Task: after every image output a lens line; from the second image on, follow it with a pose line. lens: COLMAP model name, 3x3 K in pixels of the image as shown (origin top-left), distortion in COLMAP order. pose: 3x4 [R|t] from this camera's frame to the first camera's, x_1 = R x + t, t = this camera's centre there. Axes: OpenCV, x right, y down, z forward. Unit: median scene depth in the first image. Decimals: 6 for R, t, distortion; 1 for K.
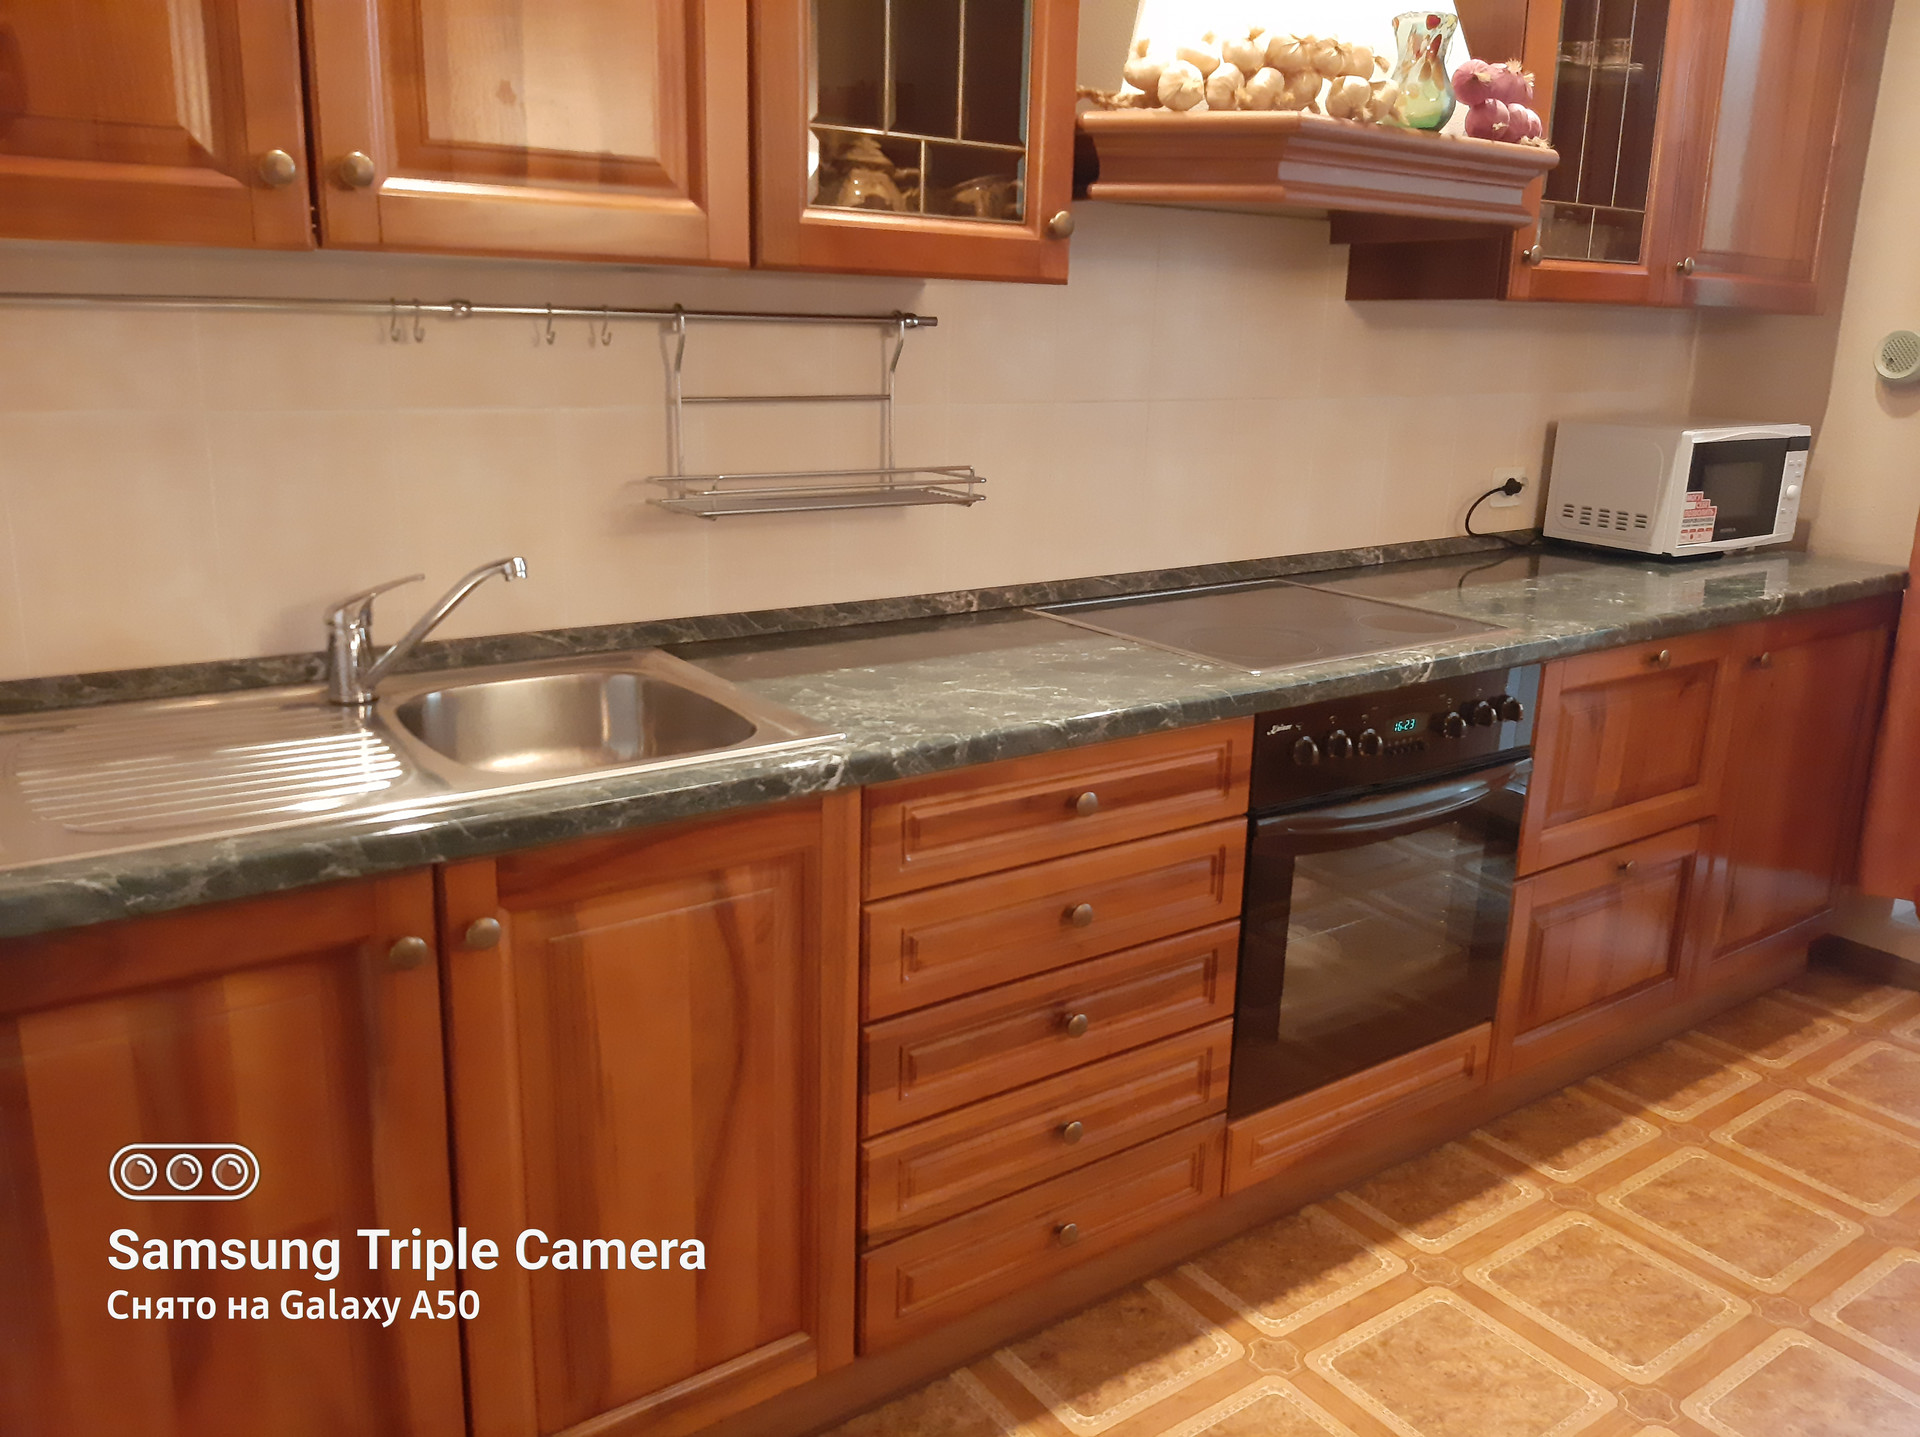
lens RADIAL K [[1492.6, 0, 945.8], [0, 1492.6, 722.1], [0, 0, 1]] dist [0.081354, -0.141161]
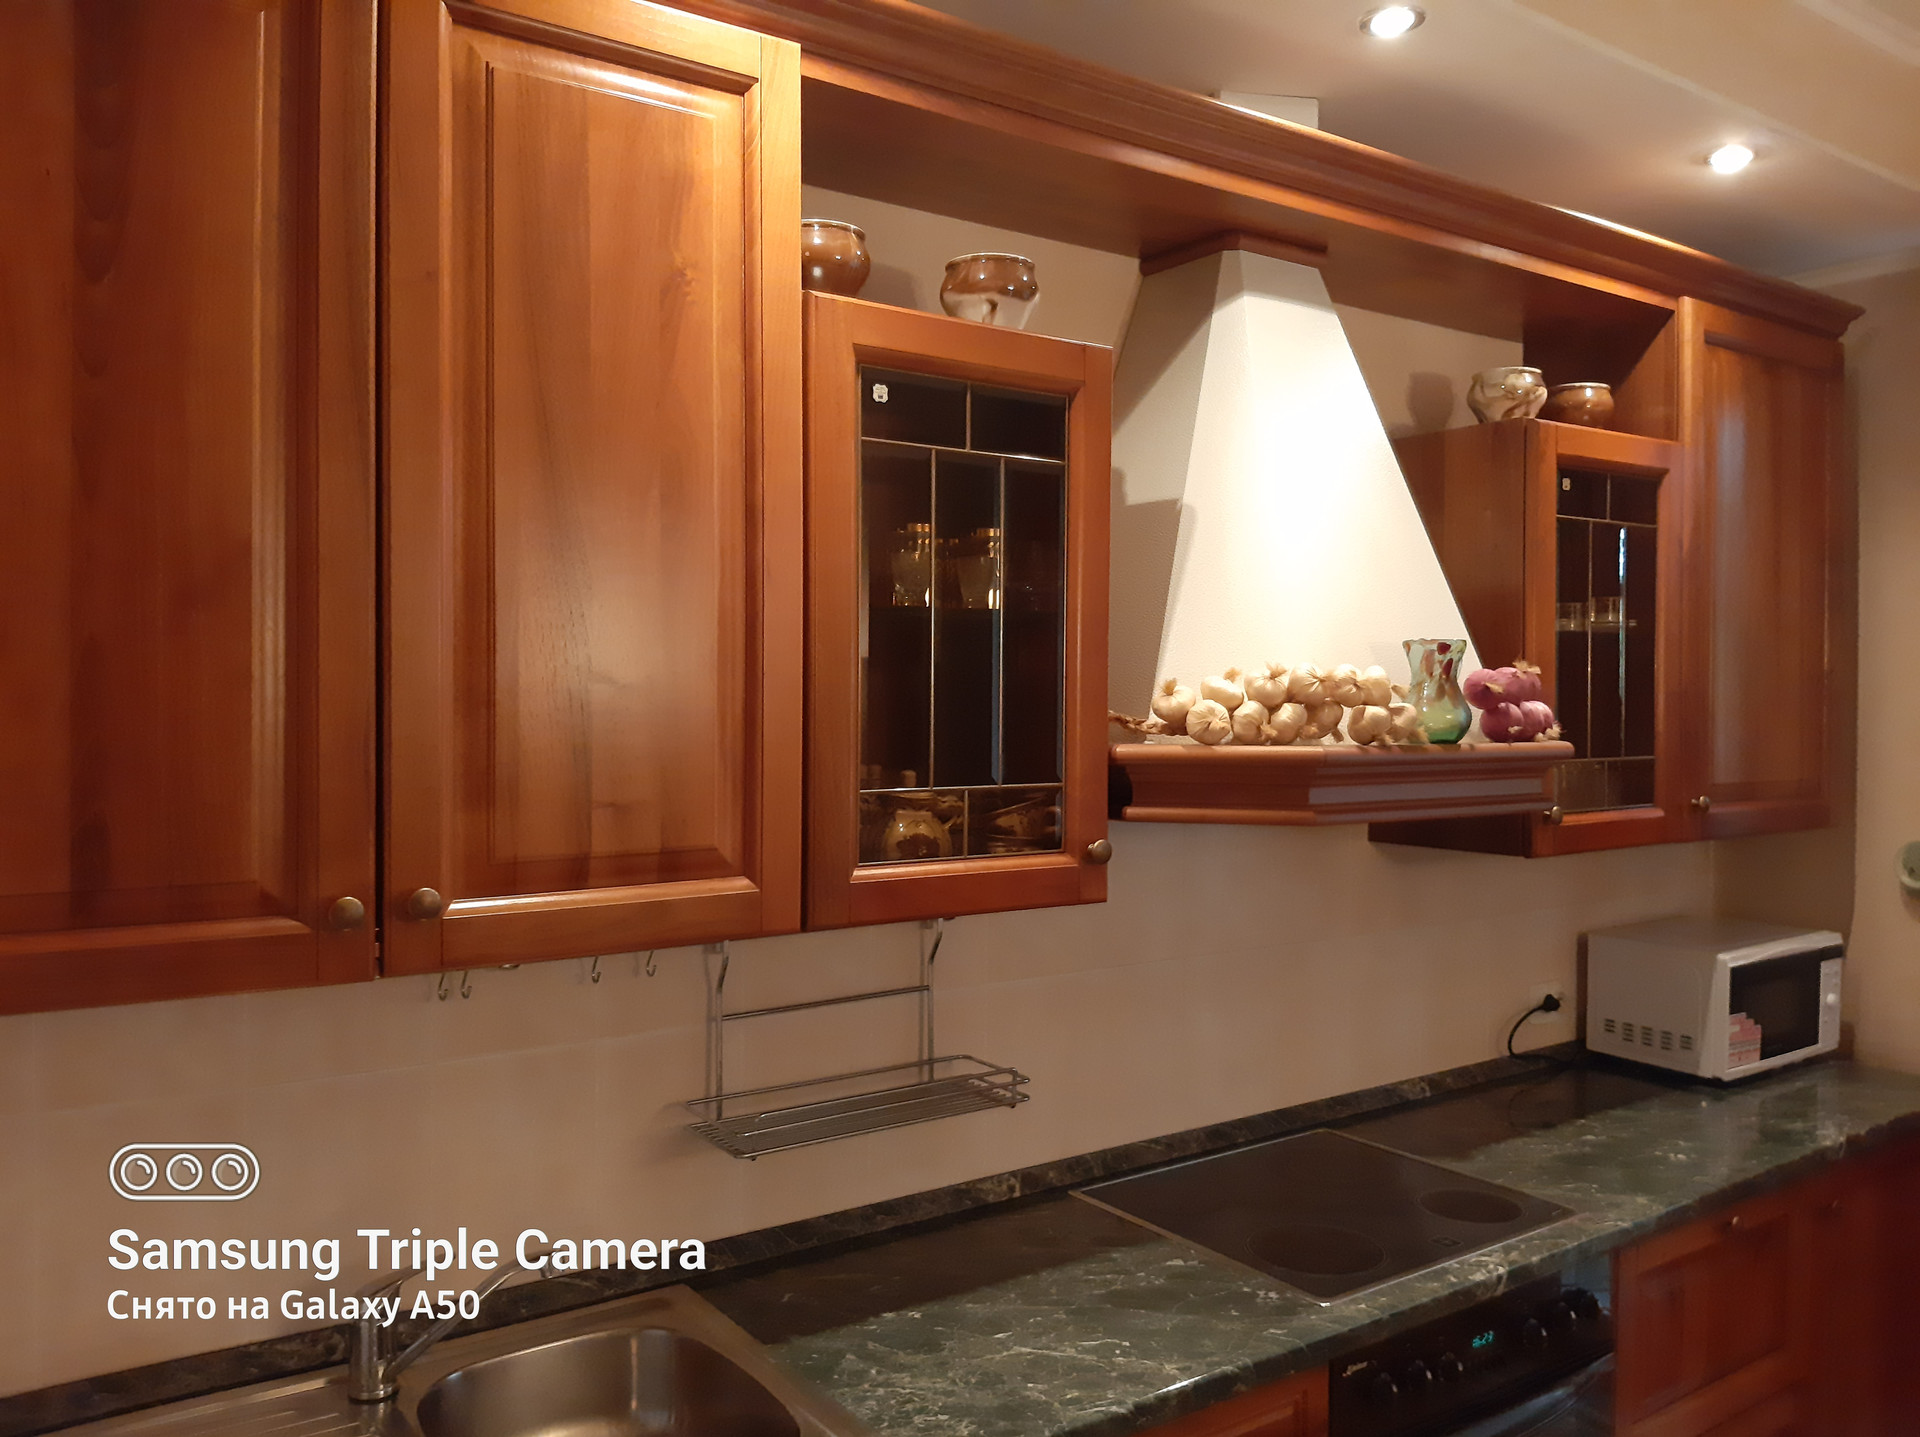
lens RADIAL K [[1497.6, 0, 941.4], [0, 1497.6, 713.0], [0, 0, 1]] dist [0.080200, -0.153127]
pose [[0.999852, -0.016856, -0.003378, -0.024196], [0.015549, 0.970536, -0.240455, -0.167612], [0.007332, 0.240366, 0.970655, -0.013310]]
